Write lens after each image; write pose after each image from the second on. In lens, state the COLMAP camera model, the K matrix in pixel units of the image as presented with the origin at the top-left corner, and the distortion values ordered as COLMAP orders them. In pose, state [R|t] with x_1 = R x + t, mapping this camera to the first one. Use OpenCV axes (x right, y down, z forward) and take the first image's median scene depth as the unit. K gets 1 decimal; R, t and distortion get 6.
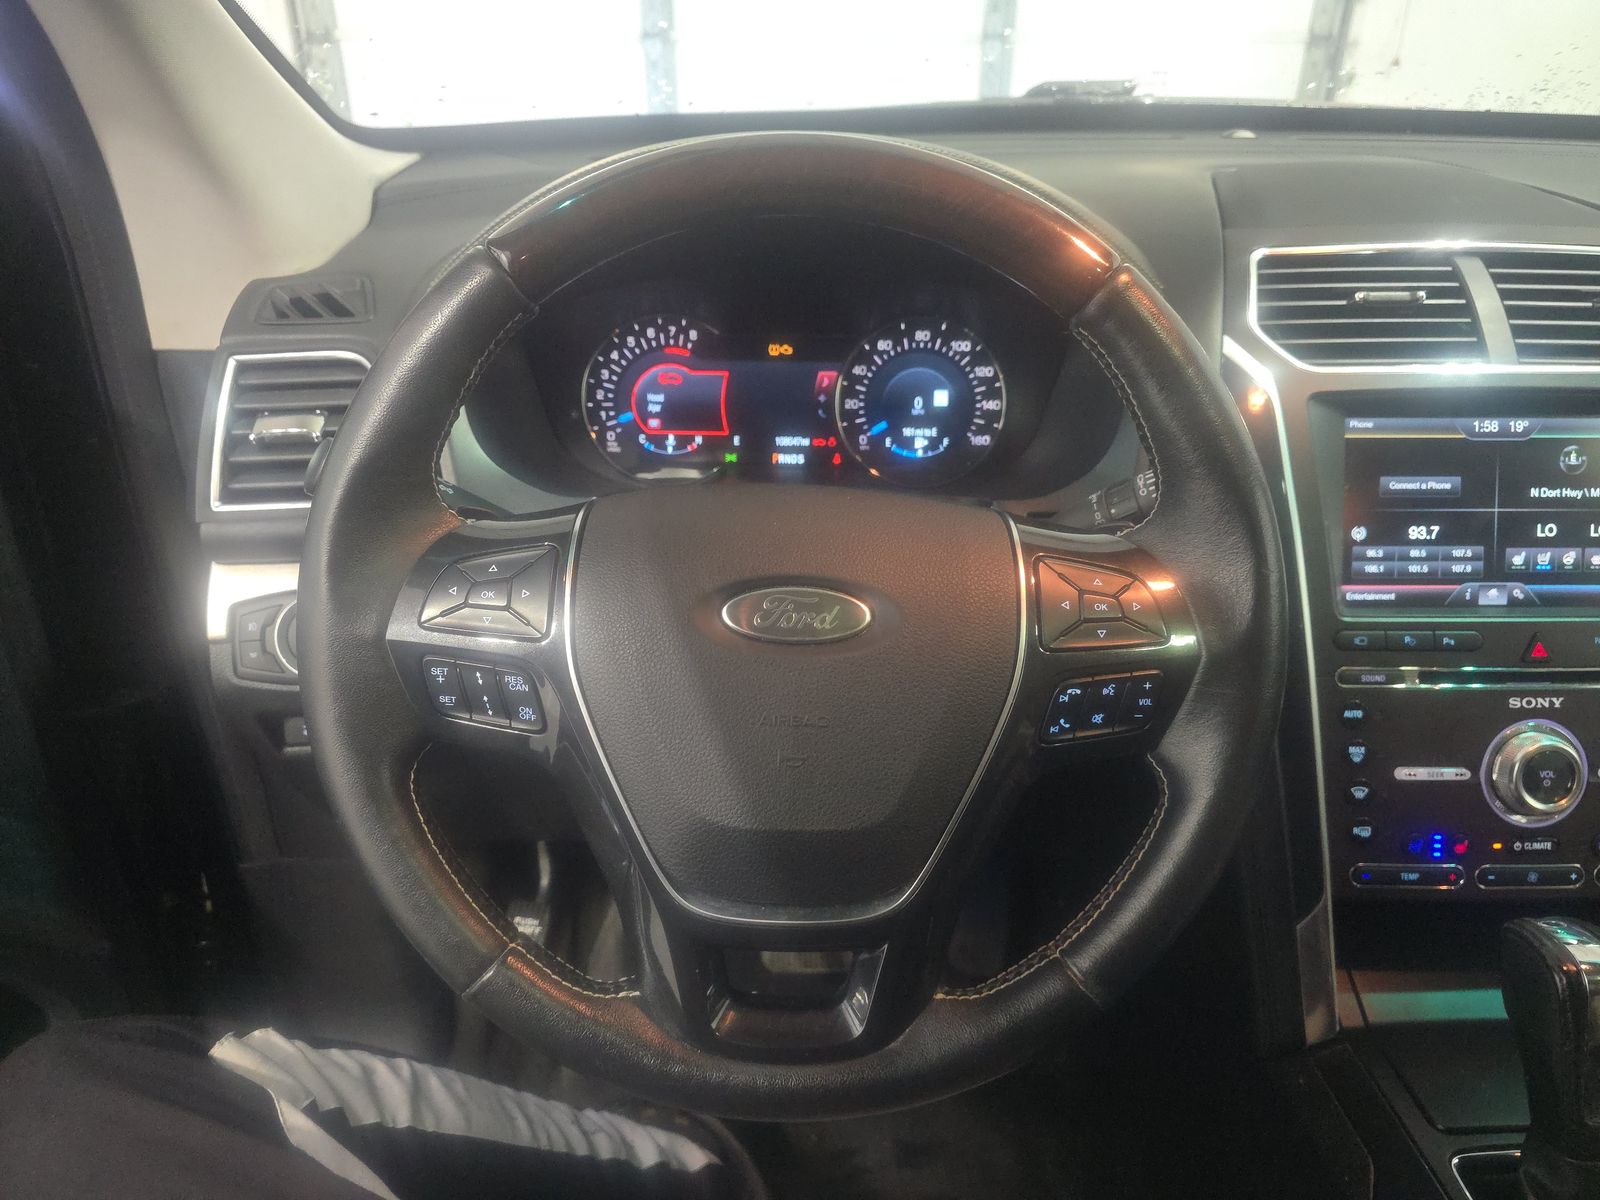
lens RADIAL K [[1096.6, 0, 795.9], [0, 1096.6, 592.1], [0, 0, 1]] dist [0.055990, -0.054256]
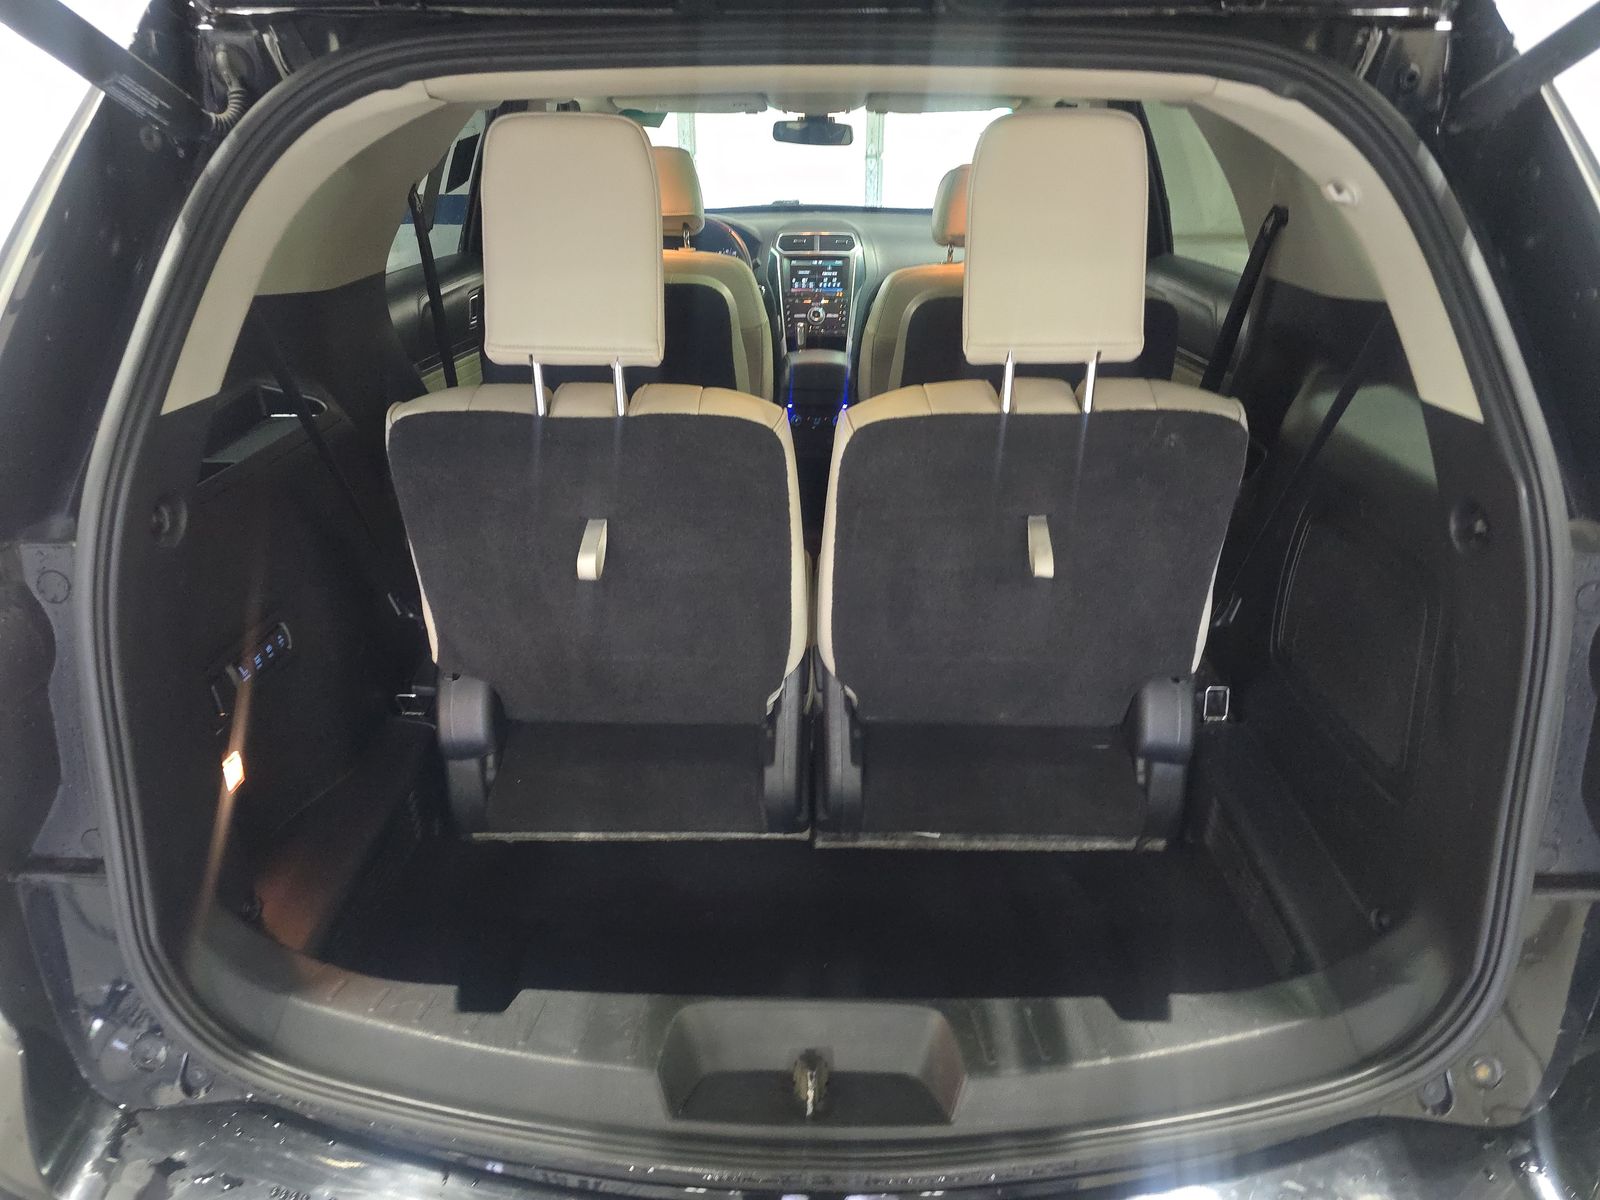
lens RADIAL K [[1096.6, 0, 799.8], [0, 1096.6, 600.2], [0, 0, 1]] dist [0.055990, -0.054256]
pose [[0.999248, 0.005257, -0.038406, 0.683849], [-0.006987, 0.998961, -0.045033, 1.706020], [0.038129, 0.045267, 0.998247, -4.271705]]
